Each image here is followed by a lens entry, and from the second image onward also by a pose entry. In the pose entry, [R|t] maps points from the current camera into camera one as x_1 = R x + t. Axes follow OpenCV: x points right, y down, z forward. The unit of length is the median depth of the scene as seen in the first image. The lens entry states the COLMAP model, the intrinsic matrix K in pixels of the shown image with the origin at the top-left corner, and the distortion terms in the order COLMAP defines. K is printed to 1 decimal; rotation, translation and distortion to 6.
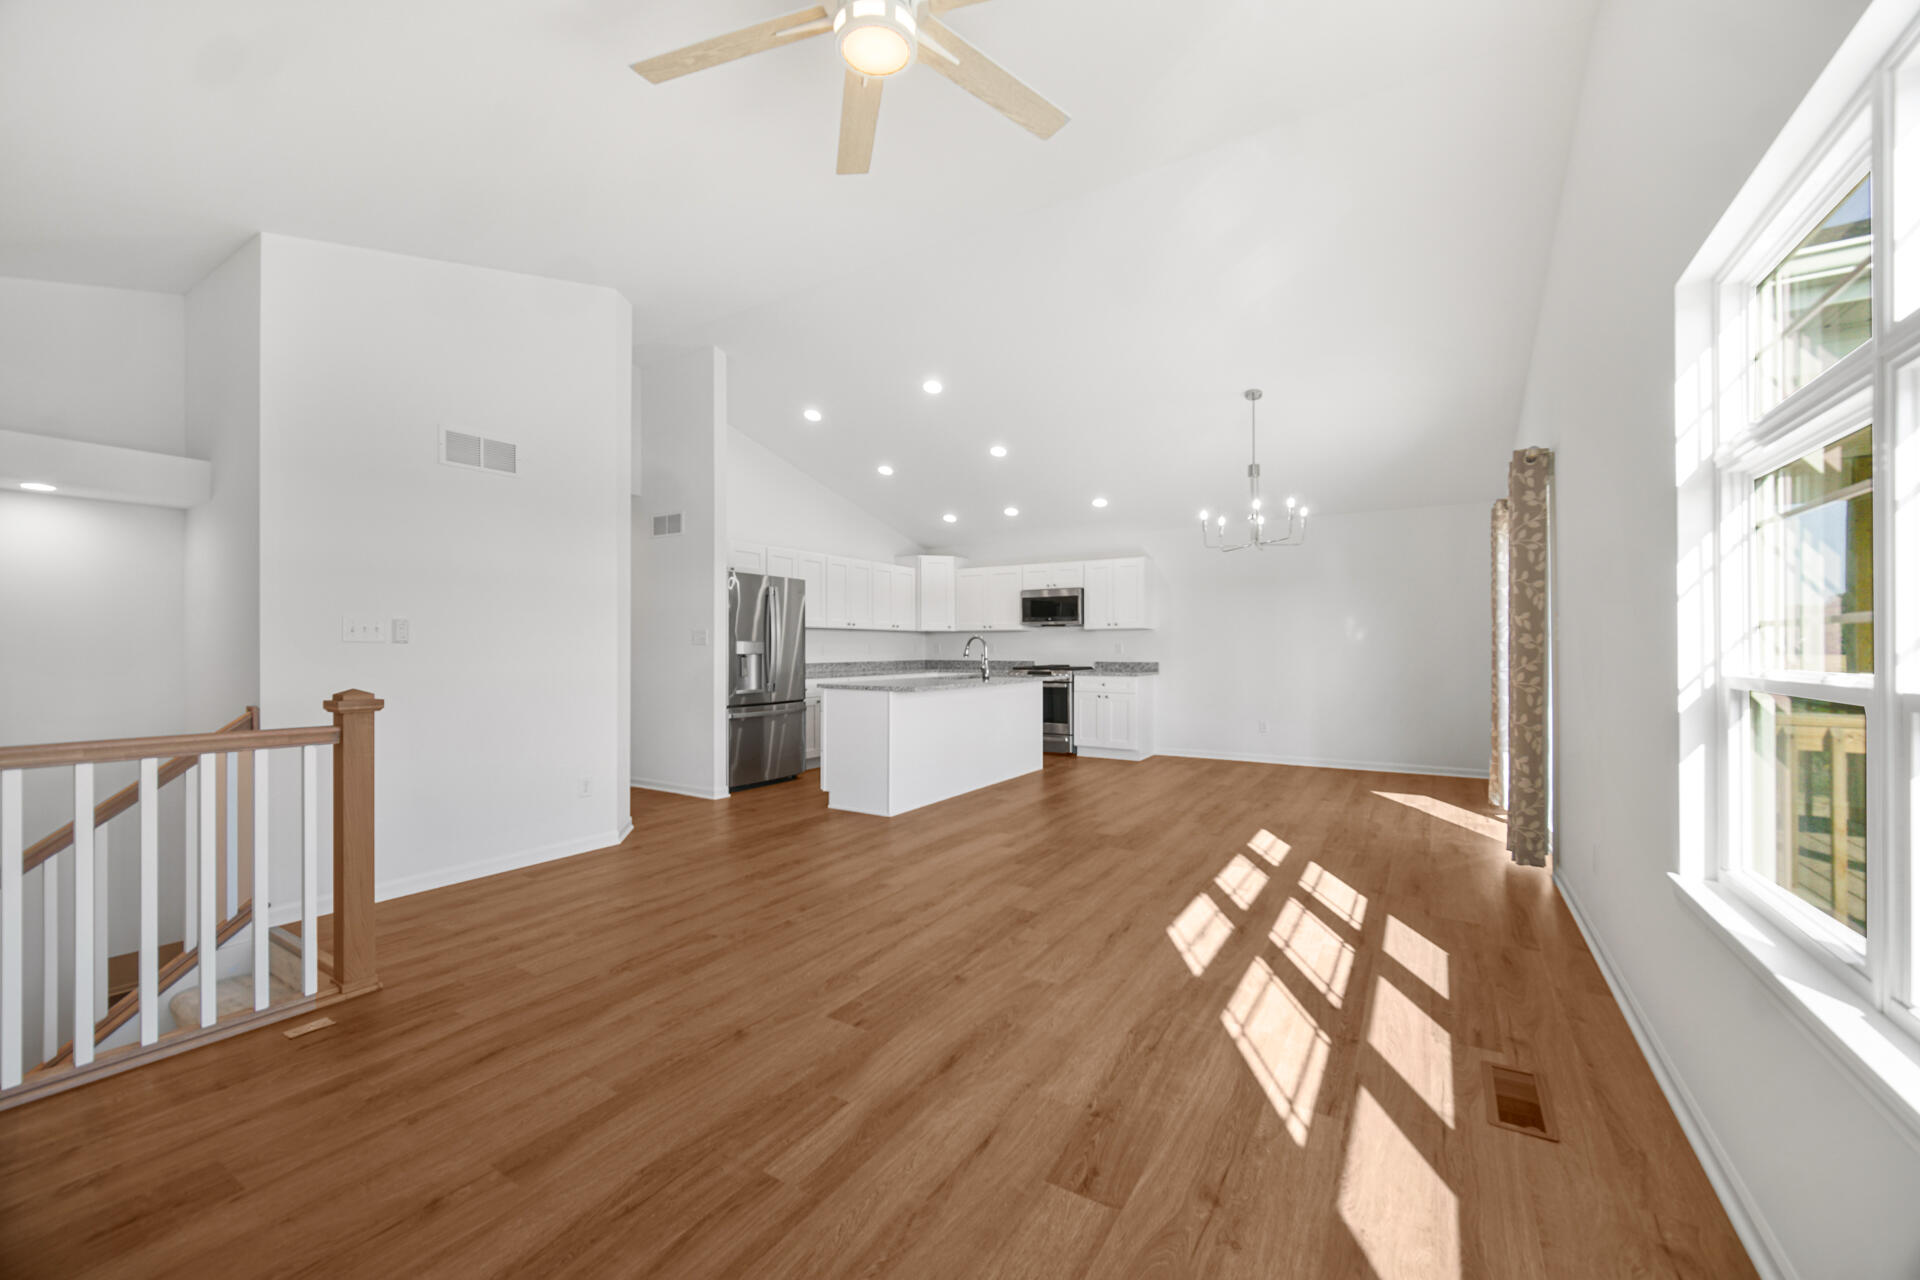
lens RADIAL K [[754.0, 0, 965.5], [0, 754.0, 649.4], [0, 0, 1]] dist [0.002004, 0.000023]
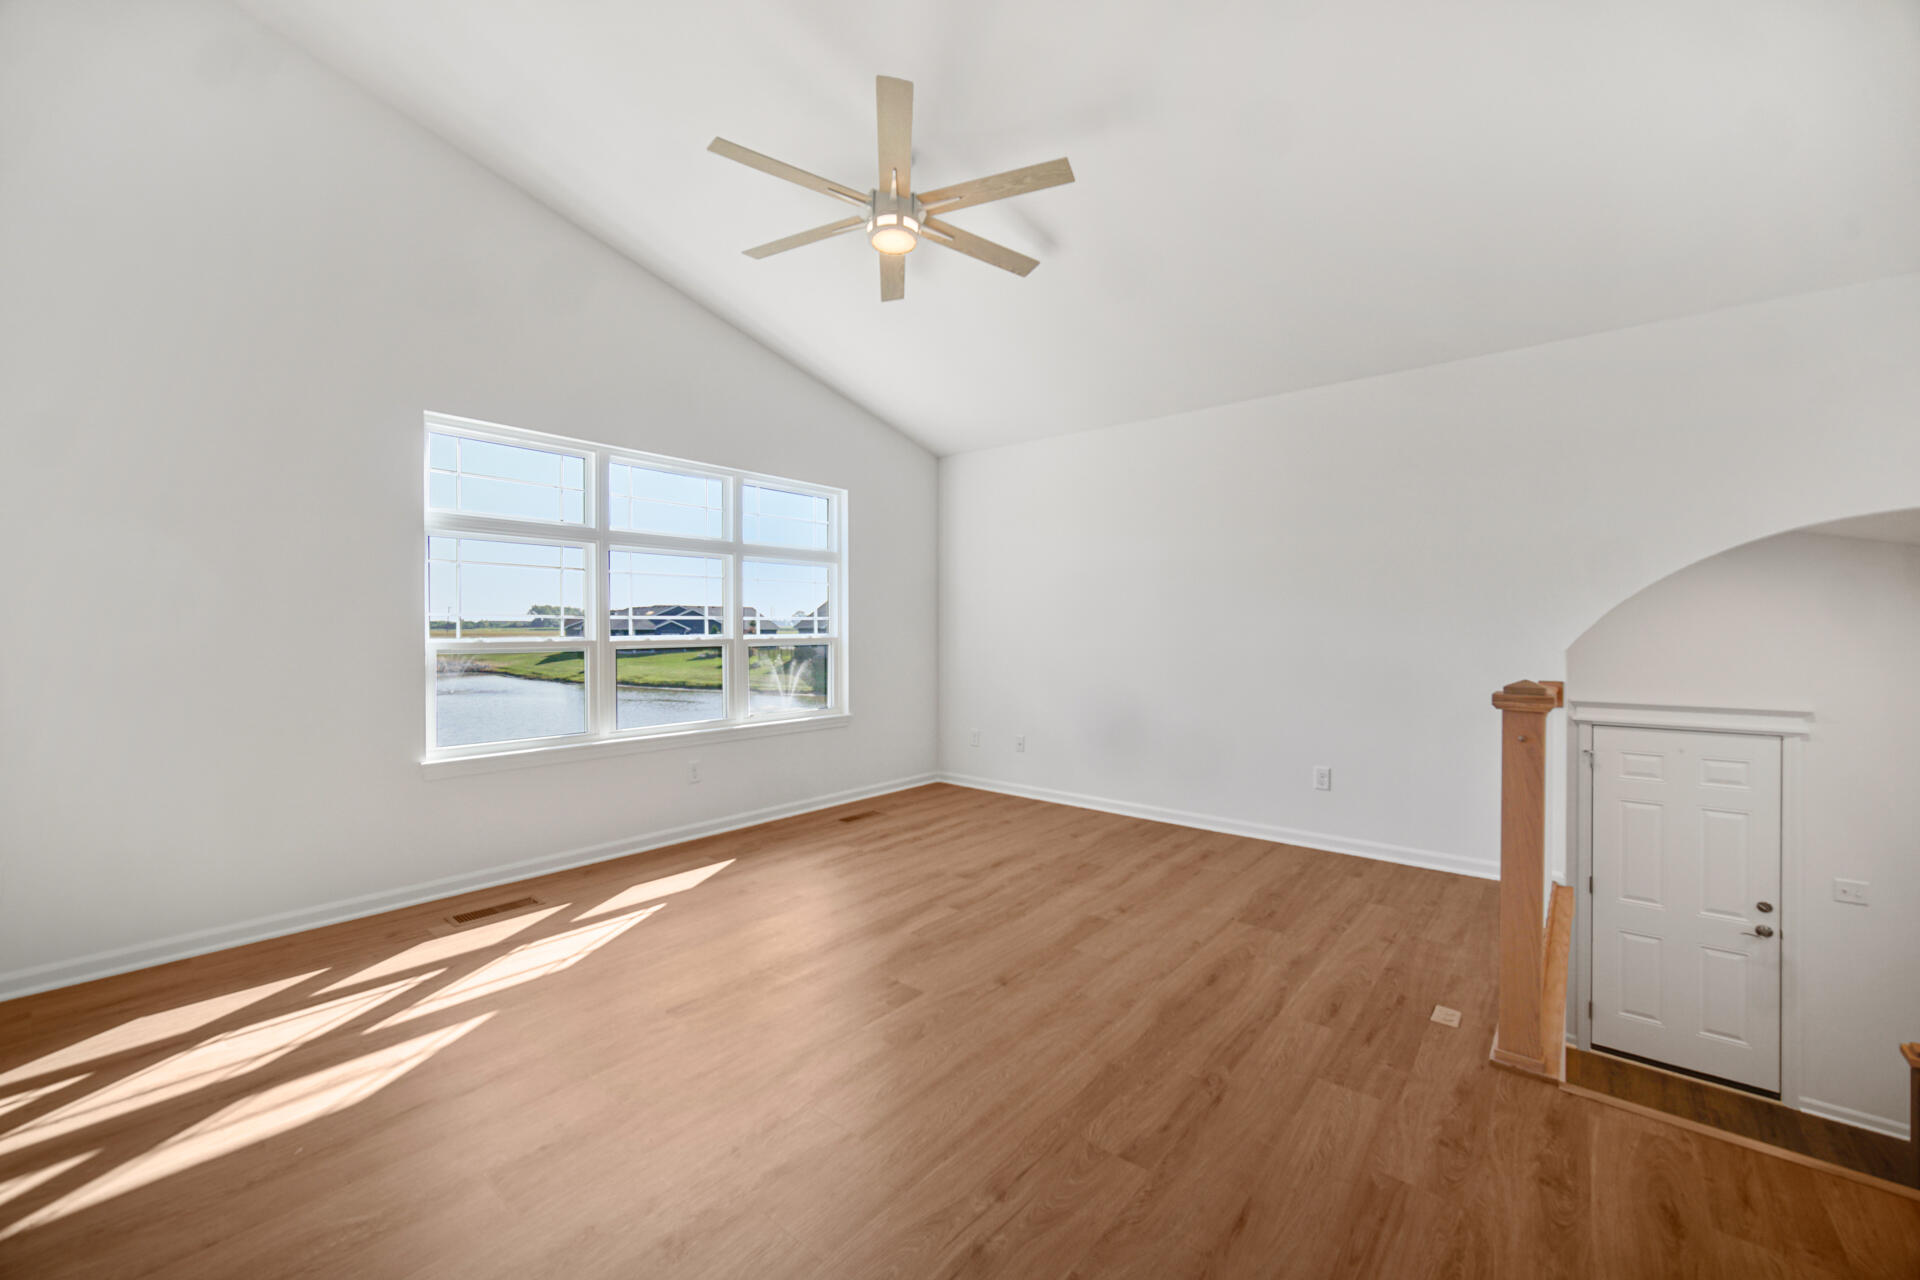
lens RADIAL K [[754.0, 0, 960.2], [0, 754.0, 639.1], [0, 0, 1]] dist [0.002004, 0.000023]
pose [[-0.990246, -0.000689, 0.139332, -0.363317], [0.001178, 0.999911, 0.013313, 0.001947], [-0.139328, 0.013347, -0.990156, 1.939359]]
